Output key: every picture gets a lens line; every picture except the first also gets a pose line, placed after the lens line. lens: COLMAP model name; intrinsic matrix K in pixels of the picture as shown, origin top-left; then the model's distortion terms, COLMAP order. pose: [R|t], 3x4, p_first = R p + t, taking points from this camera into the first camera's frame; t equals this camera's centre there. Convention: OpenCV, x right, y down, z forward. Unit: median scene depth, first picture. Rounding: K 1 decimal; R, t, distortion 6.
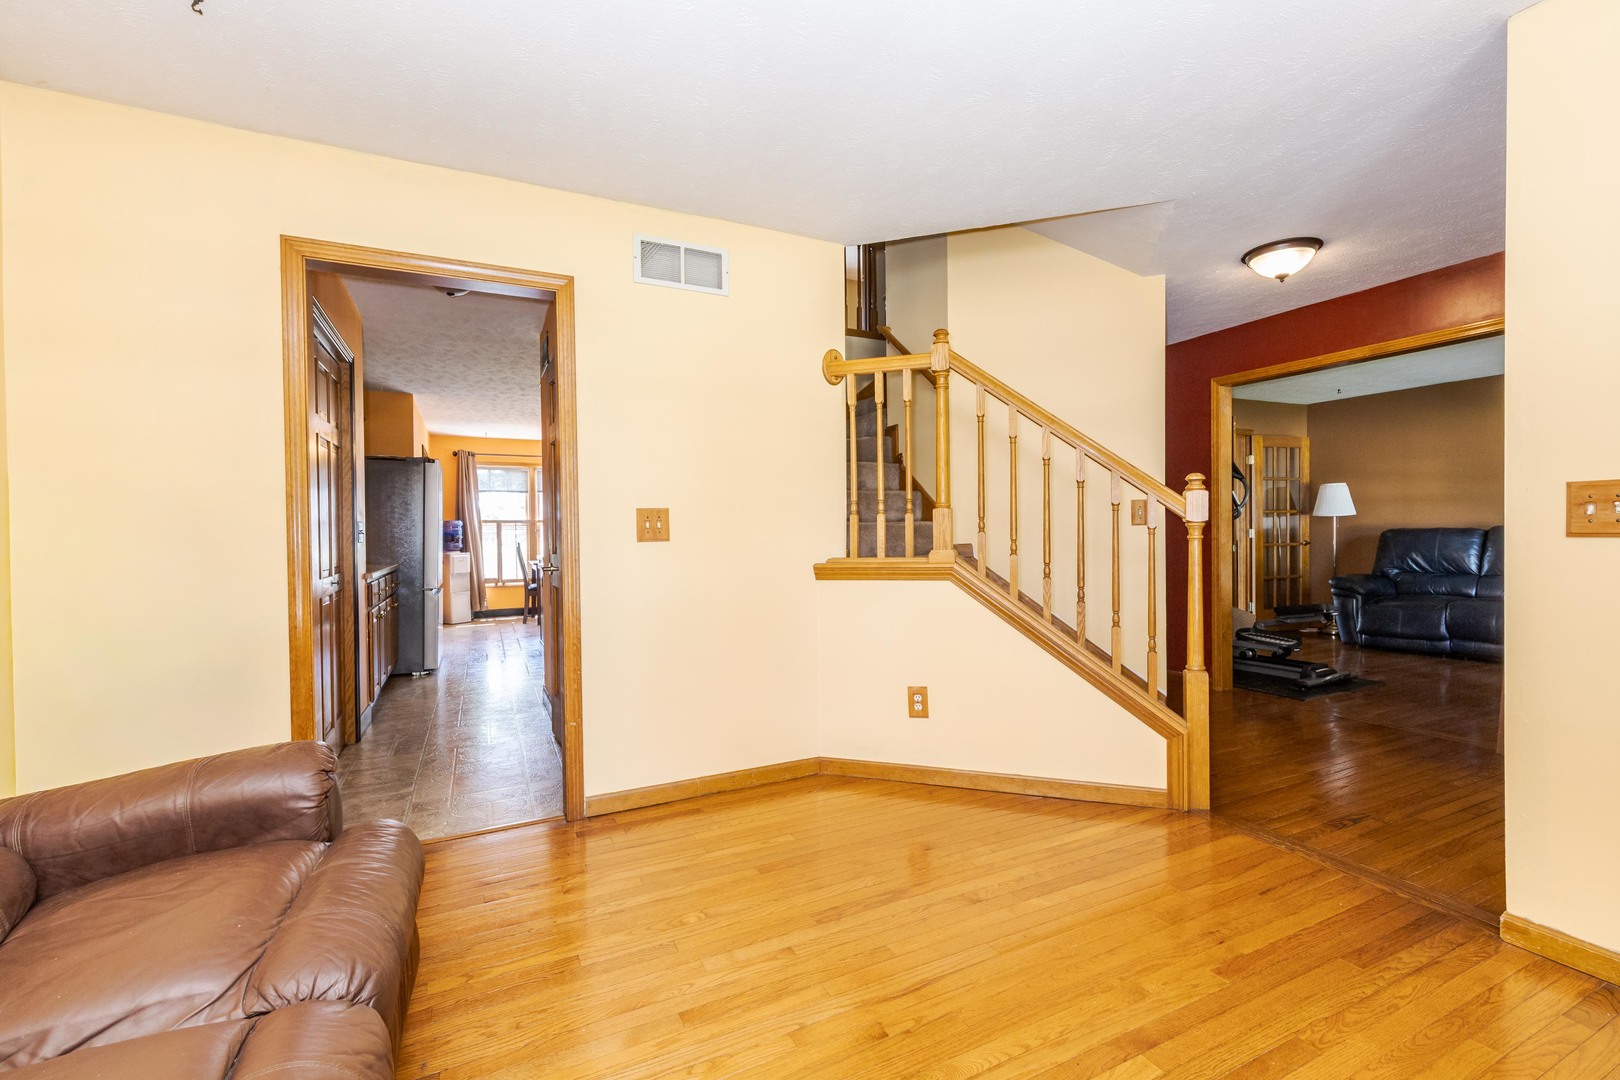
lens RADIAL K [[702.0, 0, 815.4], [0, 702.0, 534.4], [0, 0, 1]] dist [0.000824, 0.001038]
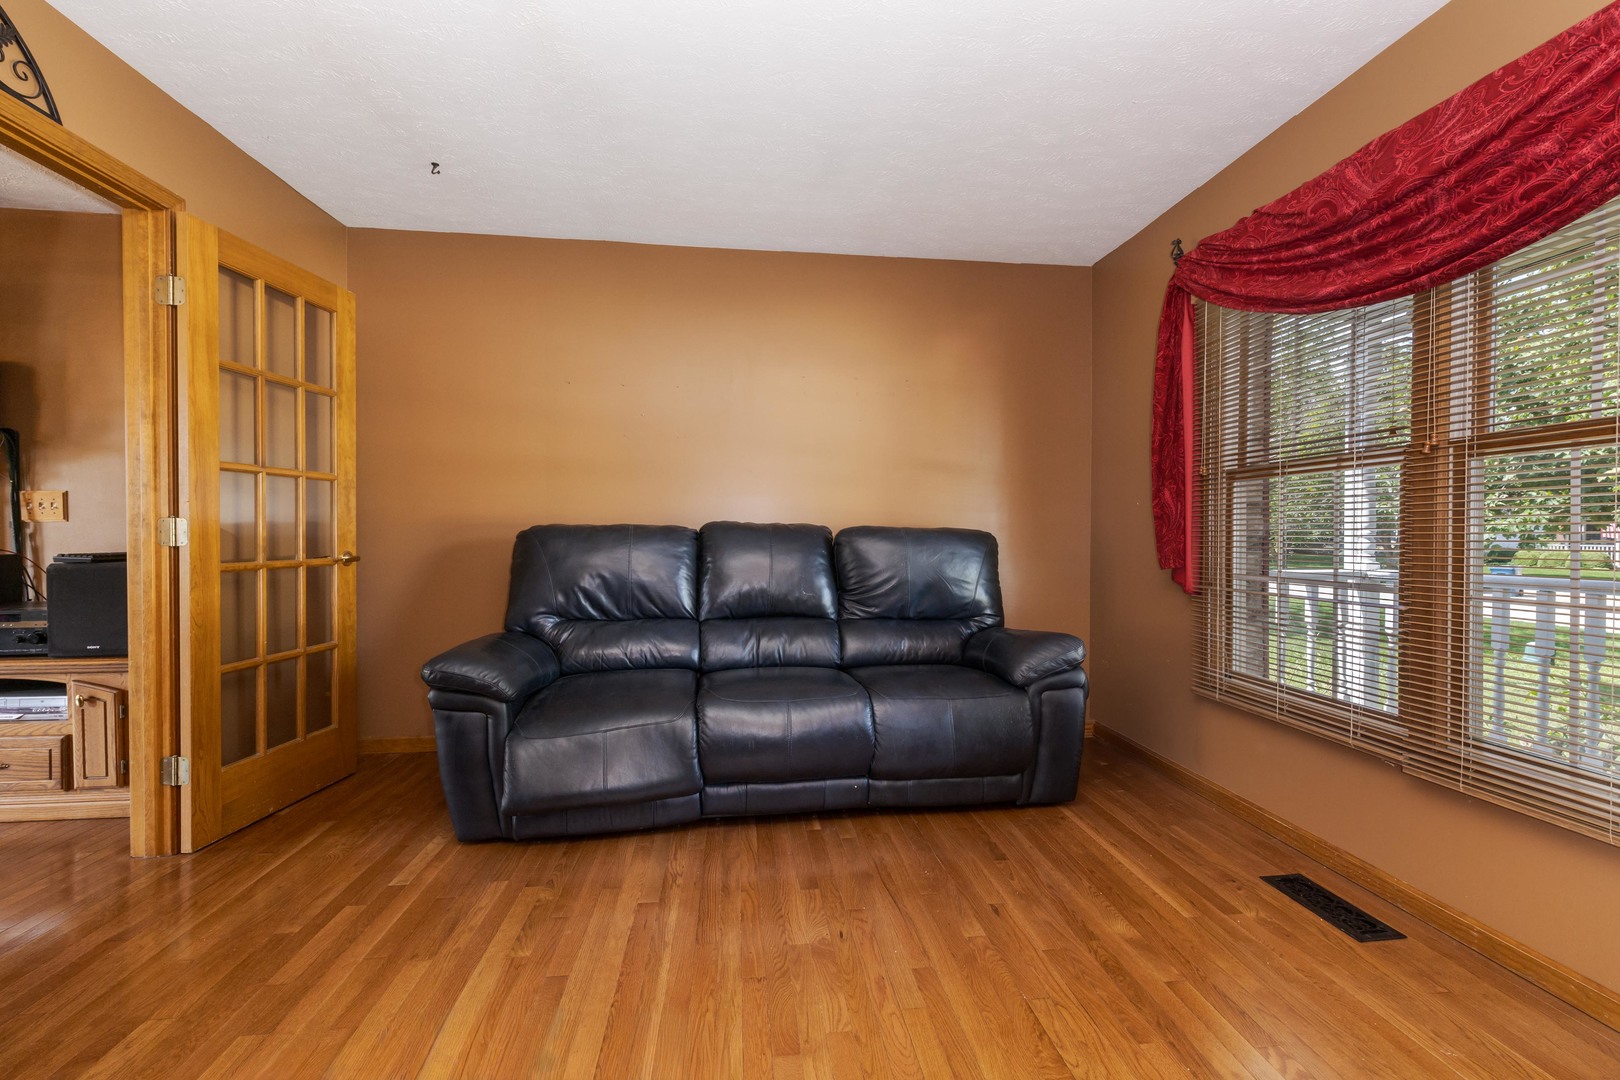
lens RADIAL K [[702.0, 0, 819.4], [0, 702.0, 536.5], [0, 0, 1]] dist [0.000824, 0.001038]
pose [[0.333831, 0.000823, 0.942633, 0.425109], [0.001063, 0.999999, -0.001250, 0.000626], [-0.942632, 0.001419, 0.333829, 0.633336]]
